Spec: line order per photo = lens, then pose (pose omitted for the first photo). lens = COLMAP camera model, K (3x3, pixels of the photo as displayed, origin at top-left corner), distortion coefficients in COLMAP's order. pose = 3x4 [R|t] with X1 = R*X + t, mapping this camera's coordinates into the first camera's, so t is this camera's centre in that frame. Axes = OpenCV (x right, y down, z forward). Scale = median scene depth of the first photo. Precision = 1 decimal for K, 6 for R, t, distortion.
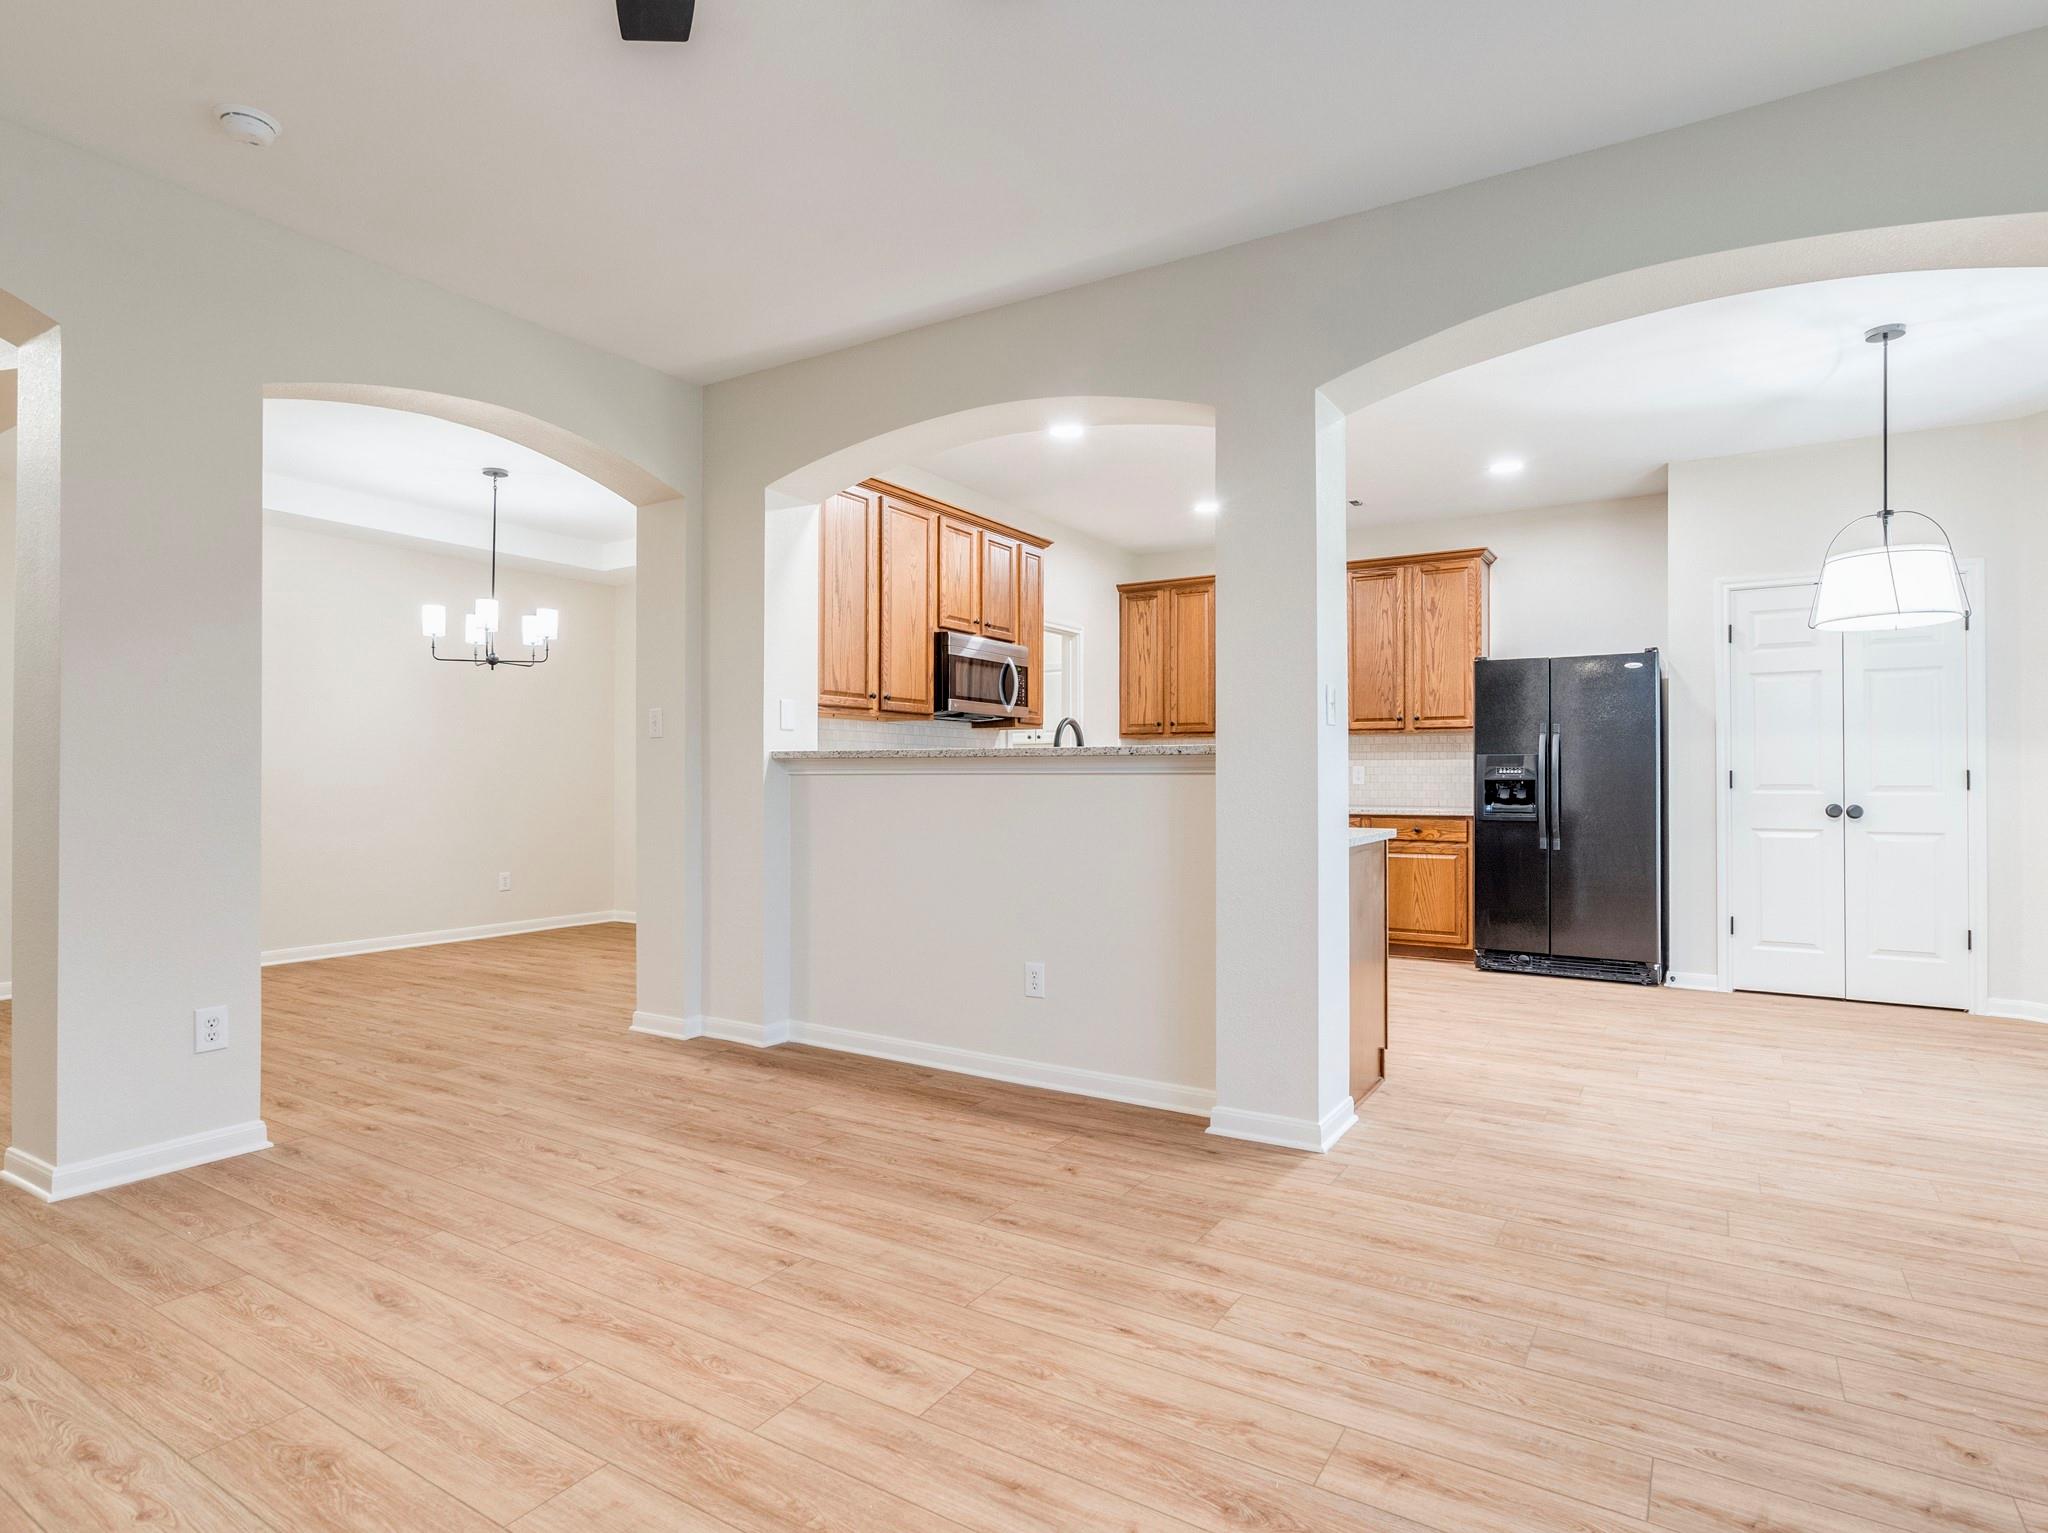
lens RADIAL K [[1079.3, 0, 1033.2], [0, 1079.3, 753.1], [0, 0, 1]] dist [-0.002378, 0.000308]
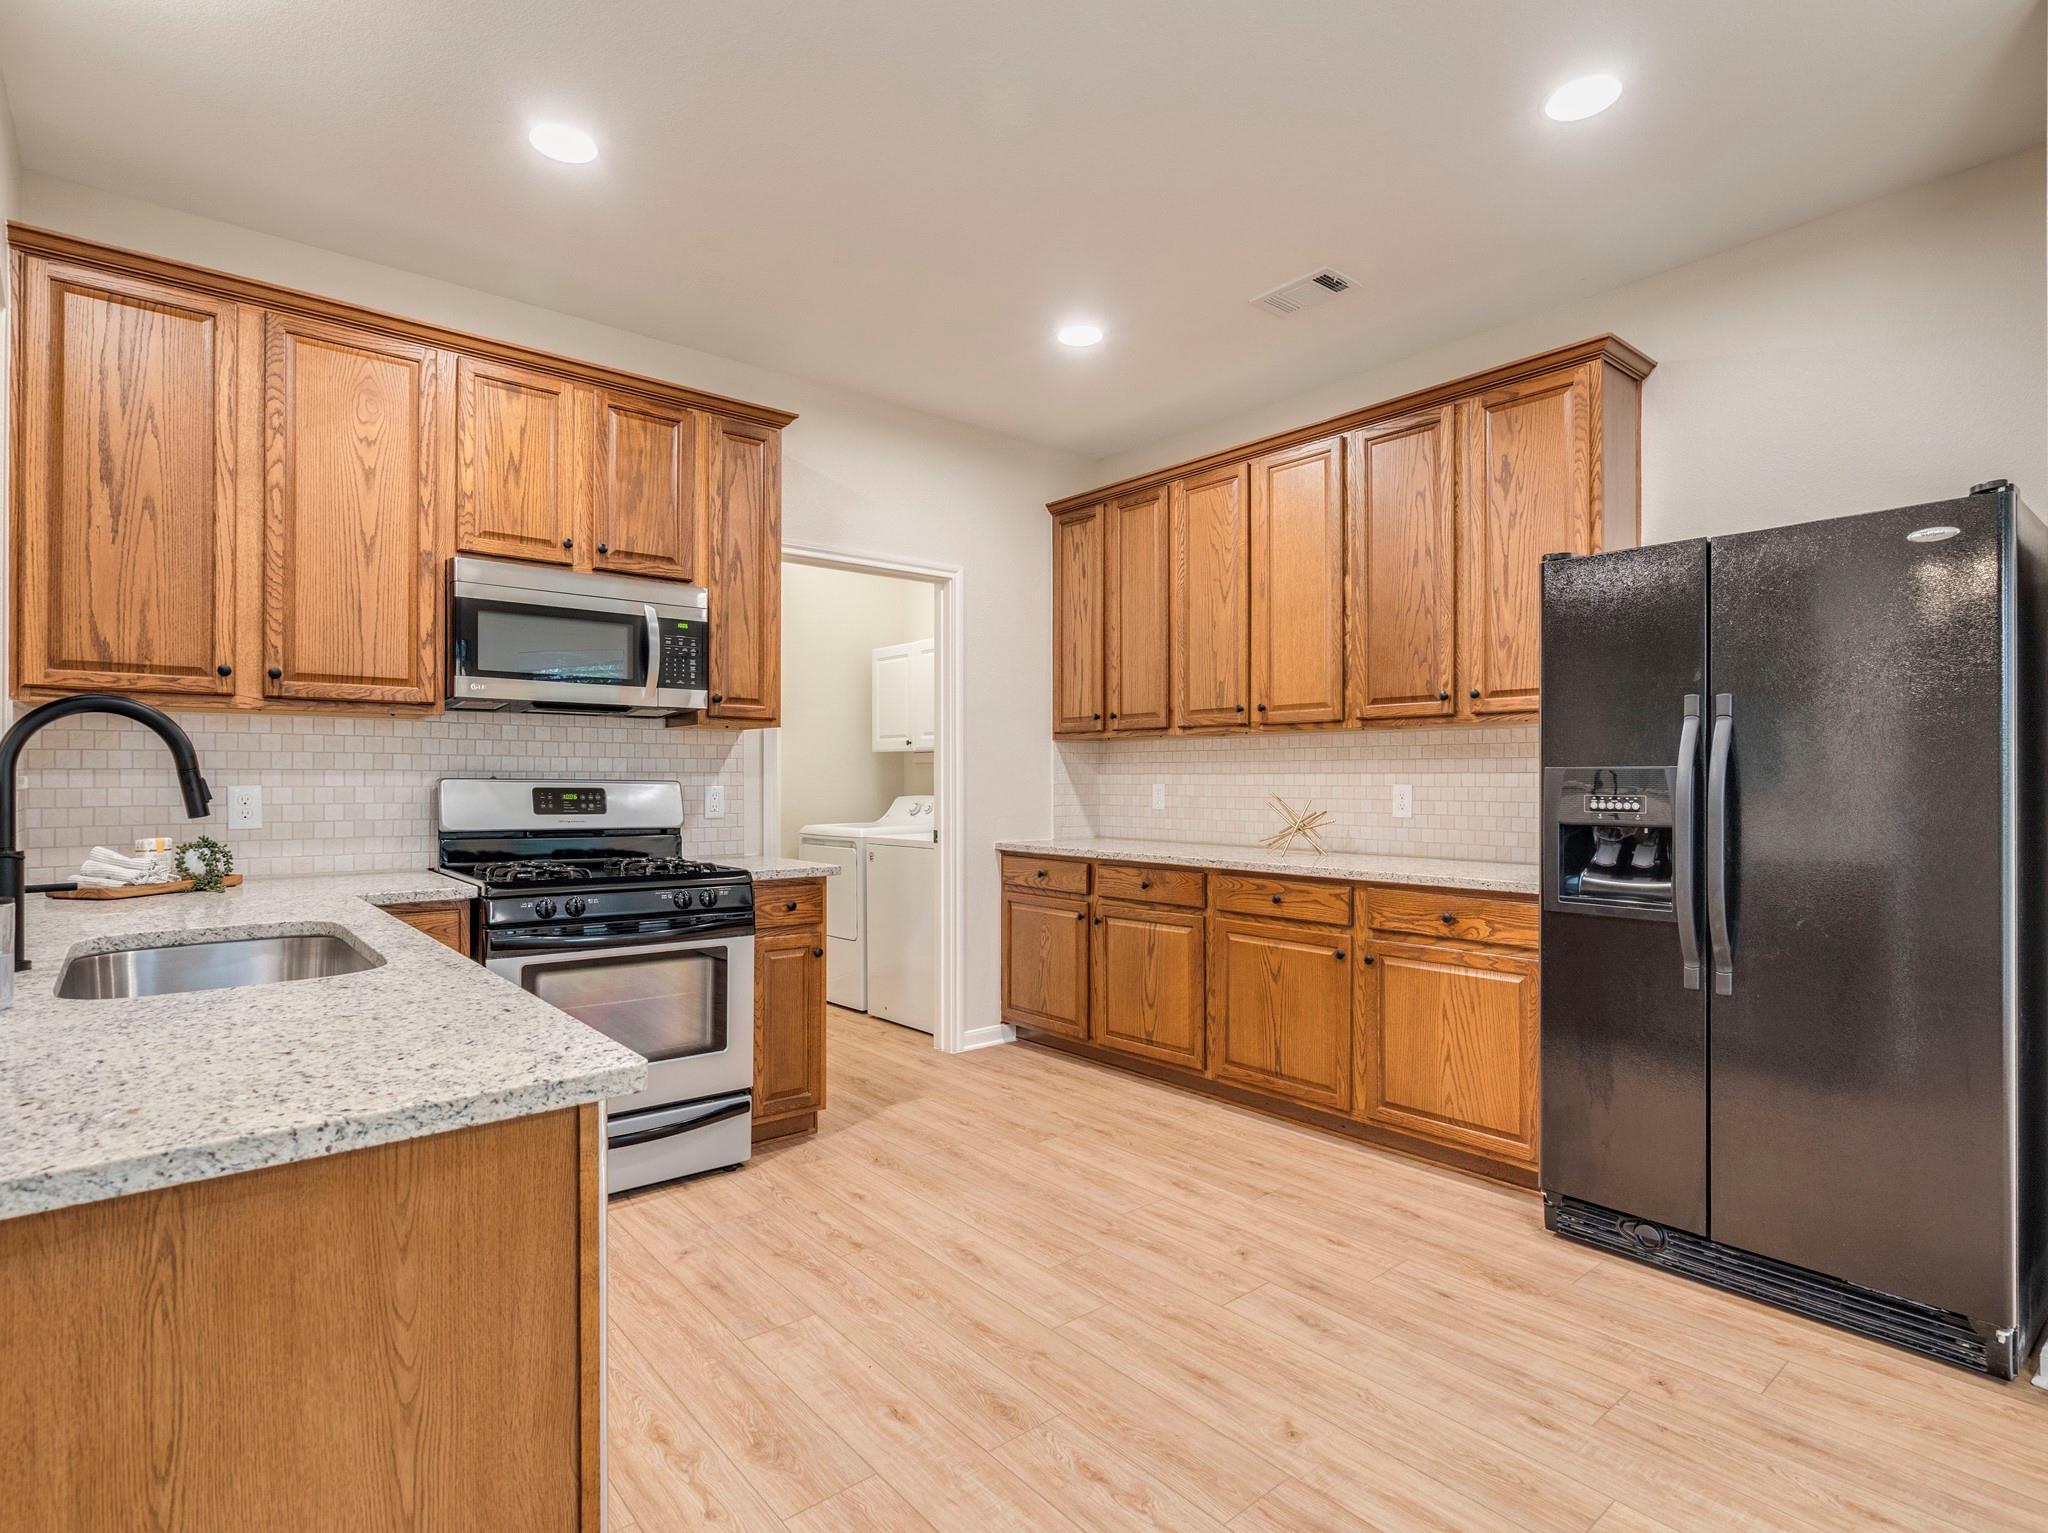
lens RADIAL K [[1046.7, 0, 1034.8], [0, 1046.7, 762.6], [0, 0, 1]] dist [-0.001523, -0.000294]
pose [[0.952217, -0.005612, -0.305372, 0.614365], [0.007718, 0.999954, 0.005691, -0.008097], [0.305326, -0.007776, 0.952216, 0.921137]]
